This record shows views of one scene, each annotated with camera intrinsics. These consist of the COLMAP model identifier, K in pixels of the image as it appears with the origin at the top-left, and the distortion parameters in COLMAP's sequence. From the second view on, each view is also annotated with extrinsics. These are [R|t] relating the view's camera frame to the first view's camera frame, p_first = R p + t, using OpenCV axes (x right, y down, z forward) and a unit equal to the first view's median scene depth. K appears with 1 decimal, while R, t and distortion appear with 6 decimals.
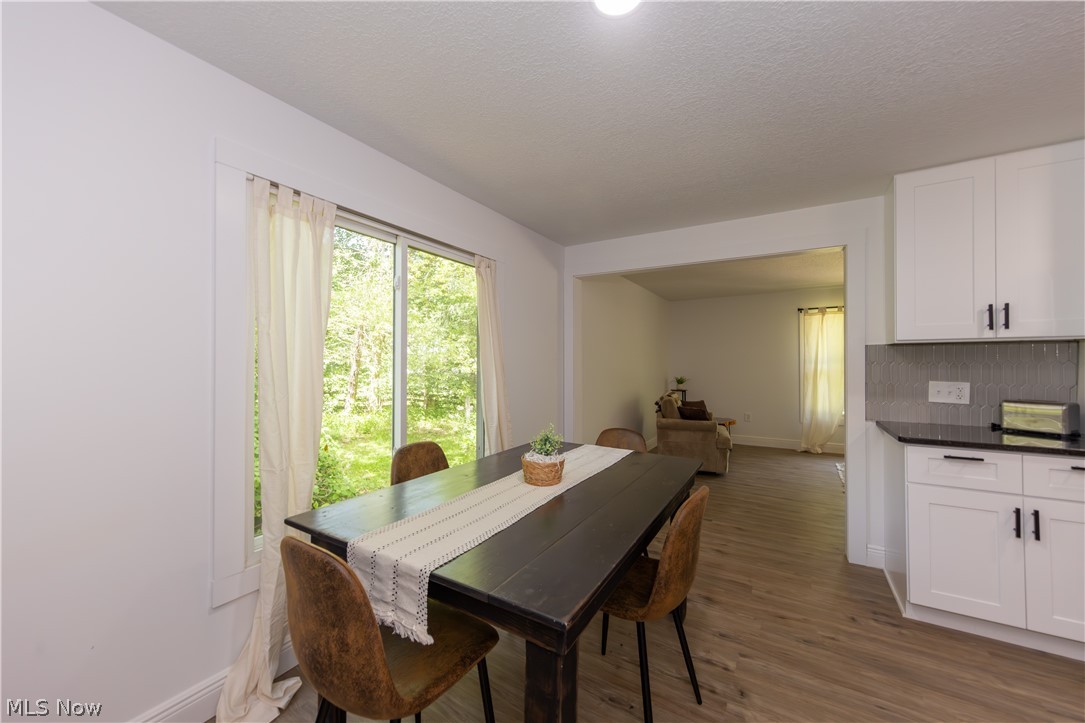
lens RADIAL K [[400.0, 0, 539.2], [0, 400.0, 360.0], [0, 0, 1]] dist [-0.000278, -0.000044]
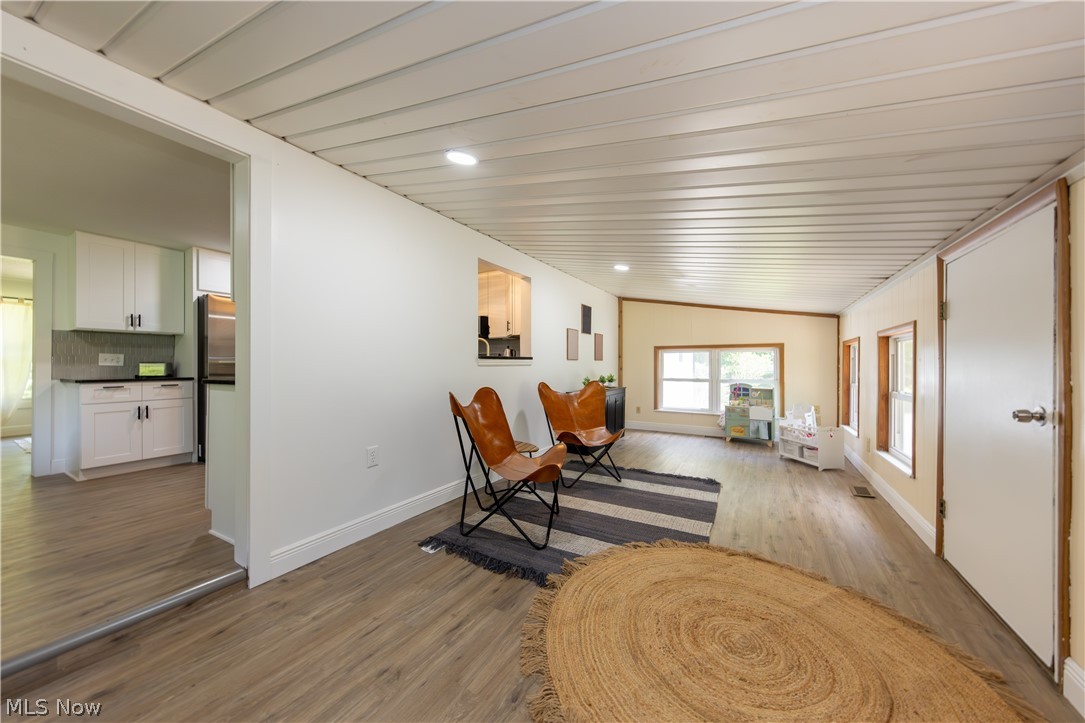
lens RADIAL K [[368.0, 0, 542.5], [0, 368.0, 361.5], [0, 0, 1]] dist [0.000876, 0.000118]
pose [[-0.040621, 0.002440, 0.999172, -0.823159], [-0.011993, 0.999924, -0.002930, 0.081637], [-0.999103, -0.012103, -0.040589, -1.005781]]
